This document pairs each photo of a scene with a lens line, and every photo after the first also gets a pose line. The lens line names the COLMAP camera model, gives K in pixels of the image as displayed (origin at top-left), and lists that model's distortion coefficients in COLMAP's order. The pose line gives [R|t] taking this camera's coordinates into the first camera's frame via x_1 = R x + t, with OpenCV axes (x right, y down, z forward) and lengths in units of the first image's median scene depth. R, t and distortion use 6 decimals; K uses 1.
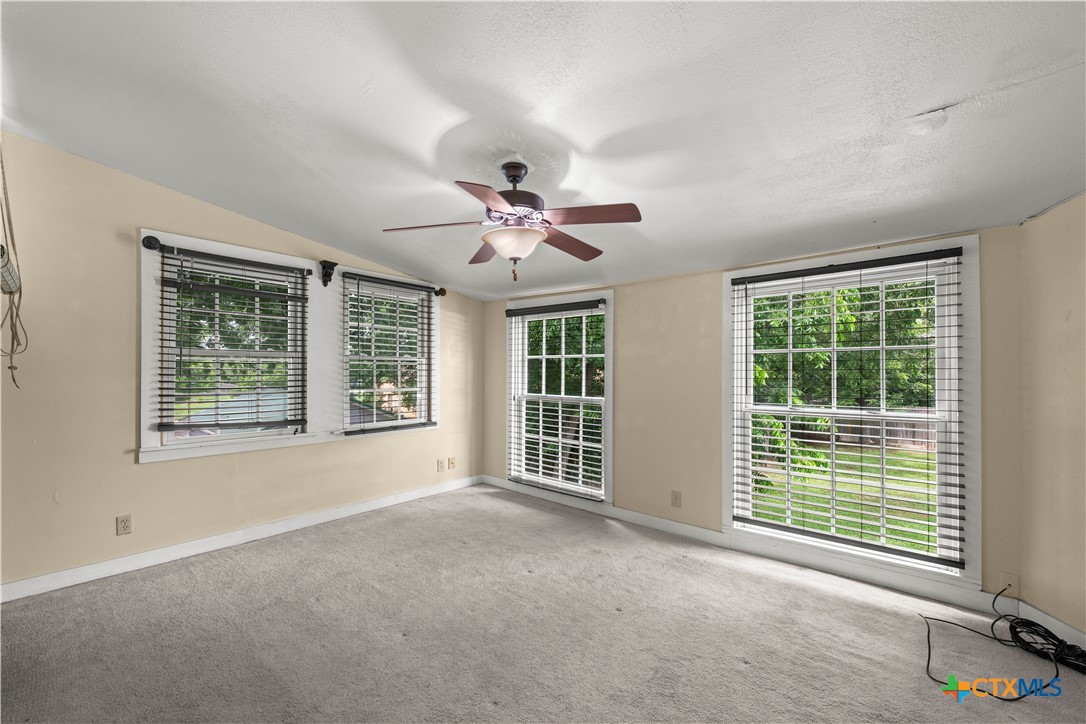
lens RADIAL K [[438.8, 0, 543.0], [0, 438.8, 362.0], [0, 0, 1]] dist [-0.000113, -0.000008]
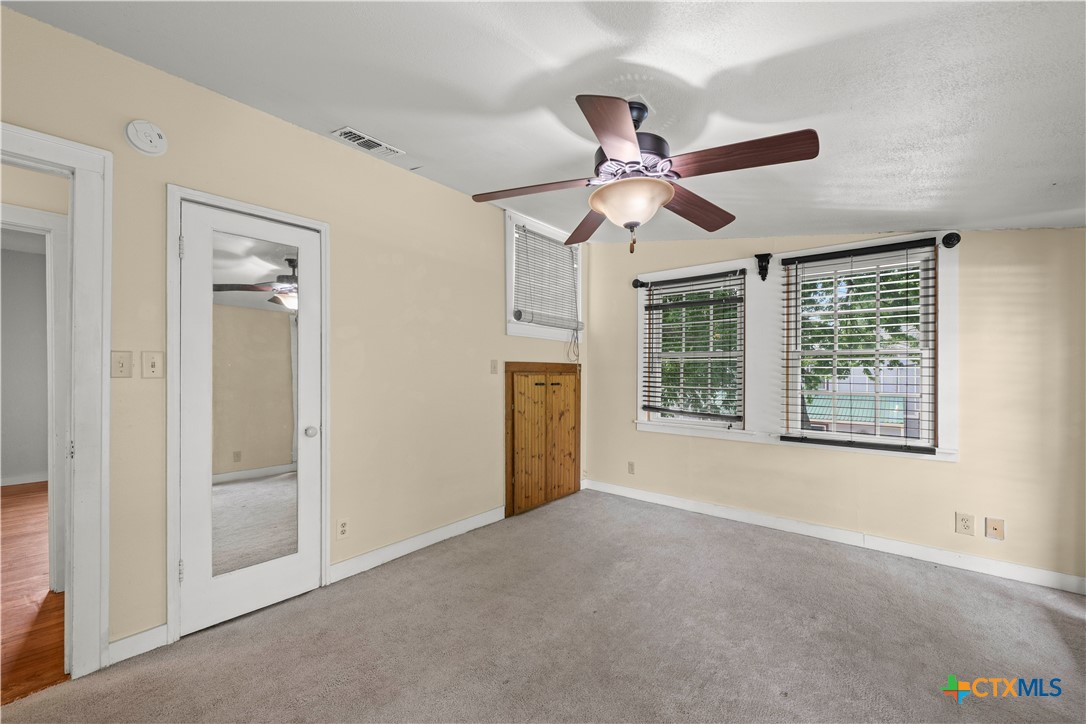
lens RADIAL K [[427.4, 0, 544.3], [0, 427.4, 369.0], [0, 0, 1]] dist [-0.000878, -0.000090]
pose [[0.015201, -0.006404, -0.999864, 0.434628], [0.018805, 0.999804, -0.006118, 0.017225], [0.999708, -0.018709, 0.015318, 0.513738]]
